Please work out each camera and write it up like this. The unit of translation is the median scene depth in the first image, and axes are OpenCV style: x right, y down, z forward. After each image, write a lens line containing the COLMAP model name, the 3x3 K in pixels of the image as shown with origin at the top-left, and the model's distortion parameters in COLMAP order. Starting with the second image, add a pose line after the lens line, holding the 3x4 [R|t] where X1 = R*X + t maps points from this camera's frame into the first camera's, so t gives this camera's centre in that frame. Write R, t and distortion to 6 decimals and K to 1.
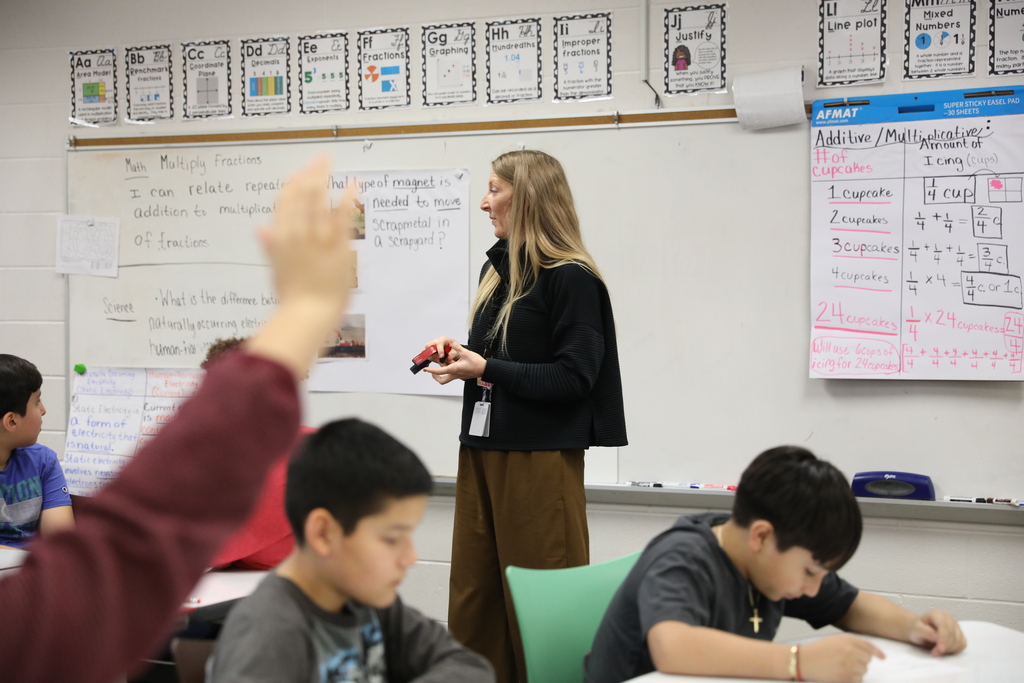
lens RADIAL K [[1923.3, 0, 512.0], [0, 1923.3, 341.5], [0, 0, 1]] dist [0.236036, -0.038082]
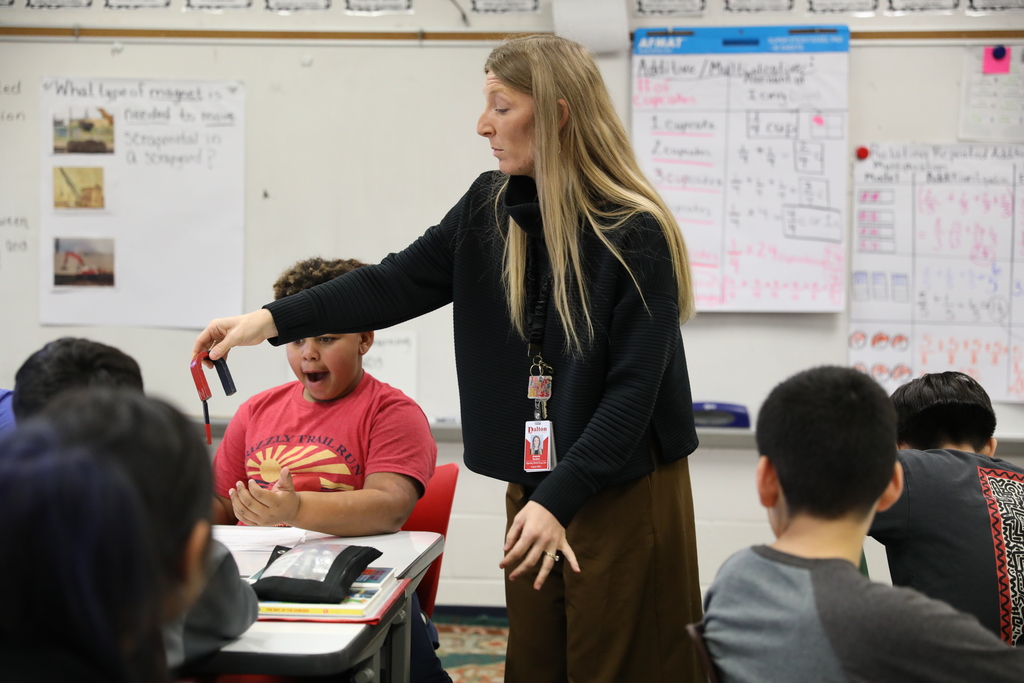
lens RADIAL K [[1923.3, 0, 512.0], [0, 1923.3, 341.5], [0, 0, 1]] dist [0.236036, -0.038082]
pose [[0.931856, -0.009251, 0.362710, -0.240936], [-0.005948, 0.999151, 0.040764, -0.004368], [-0.362779, -0.040144, 0.931010, 0.091299]]
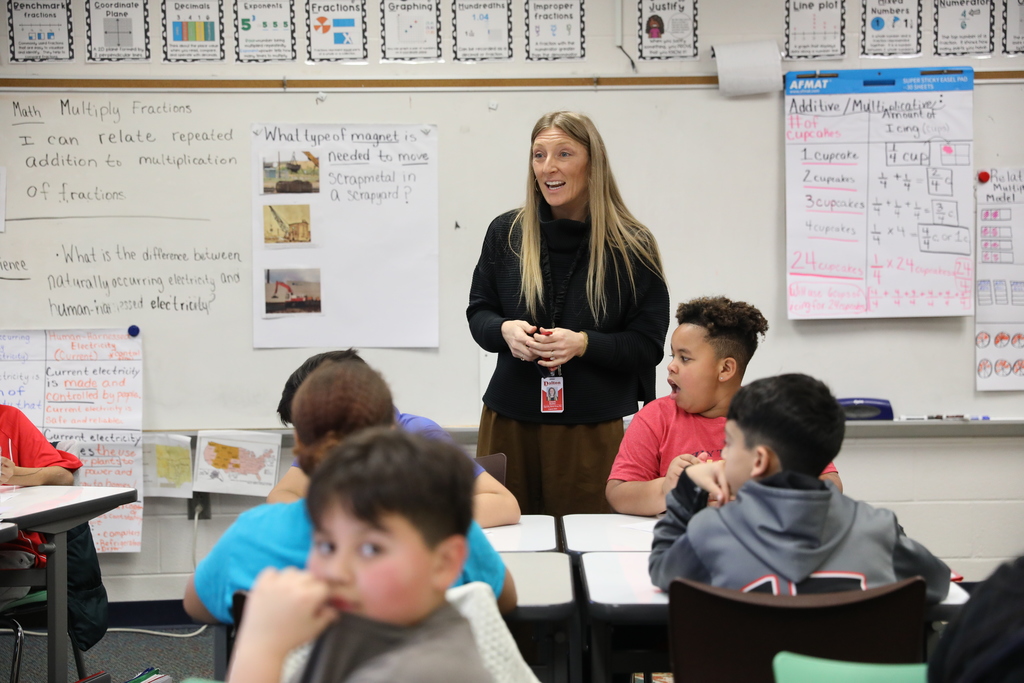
lens RADIAL K [[1923.3, 0, 512.0], [0, 1923.3, 341.5], [0, 0, 1]] dist [0.236036, -0.038082]
pose [[0.872521, -0.037365, 0.487146, -0.493028], [0.019718, 0.998952, 0.041306, -0.016339], [-0.488178, -0.026435, 0.872343, 0.086339]]
